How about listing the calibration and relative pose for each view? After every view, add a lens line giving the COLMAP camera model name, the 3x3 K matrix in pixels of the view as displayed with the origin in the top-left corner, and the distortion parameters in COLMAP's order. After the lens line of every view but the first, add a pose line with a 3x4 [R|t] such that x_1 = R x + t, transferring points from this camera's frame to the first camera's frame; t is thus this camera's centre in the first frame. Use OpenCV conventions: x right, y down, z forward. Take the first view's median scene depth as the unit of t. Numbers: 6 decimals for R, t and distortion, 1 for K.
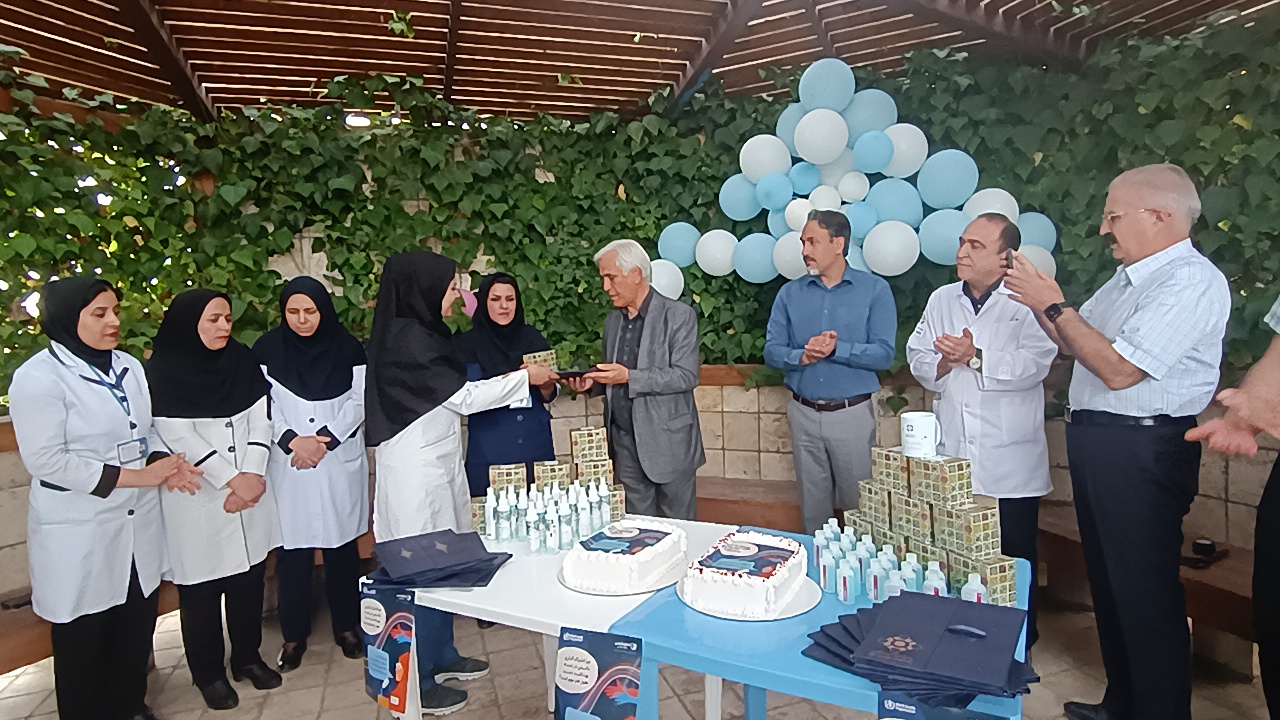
lens RADIAL K [[693.0, 0, 639.5], [0, 693.0, 366.7], [0, 0, 1]] dist [0.001256, -0.001773]
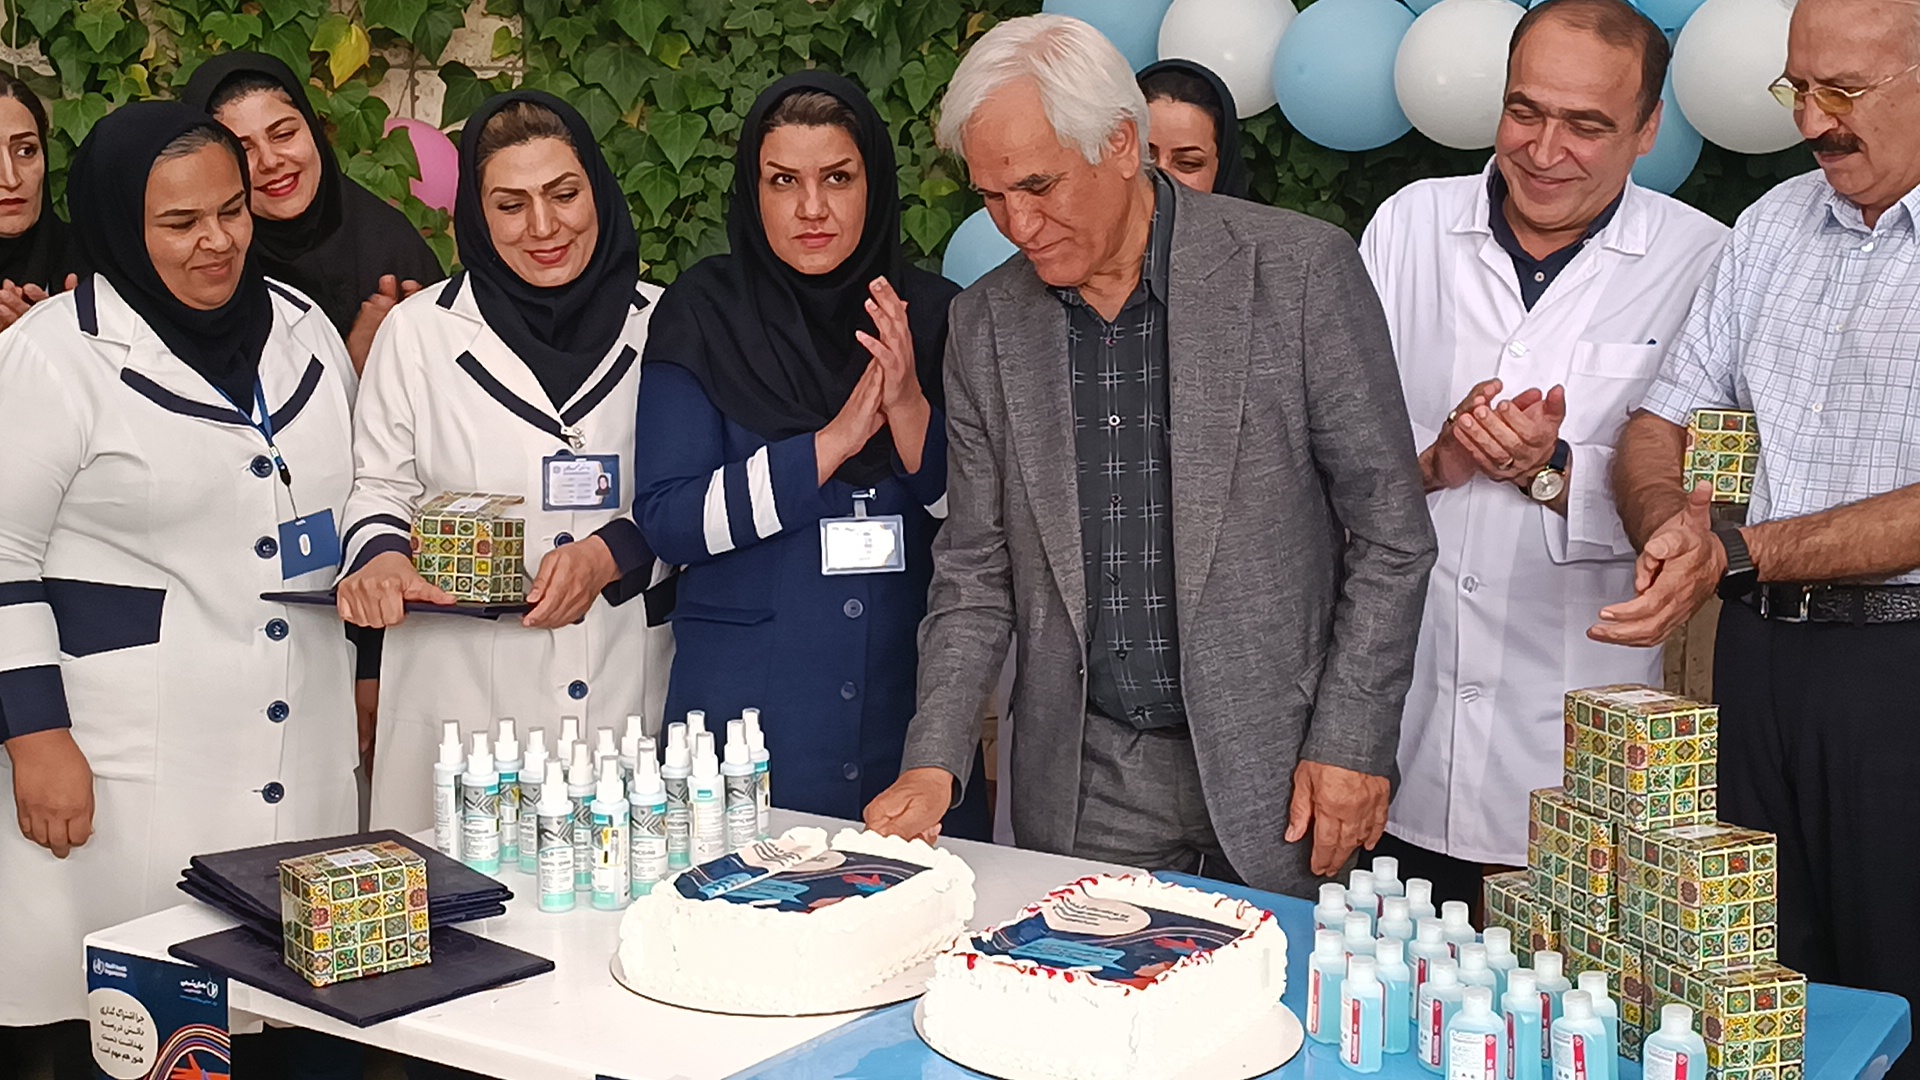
lens RADIAL K [[2511.4, 0, 960.0], [0, 2511.4, 540.0], [0, 0, 1]] dist [-0.023955, 0.088265]
pose [[0.997353, 0.055412, -0.047085, 0.064935], [-0.052141, 0.996317, 0.068070, -0.012166], [0.050684, -0.065435, 0.996569, -0.167762]]
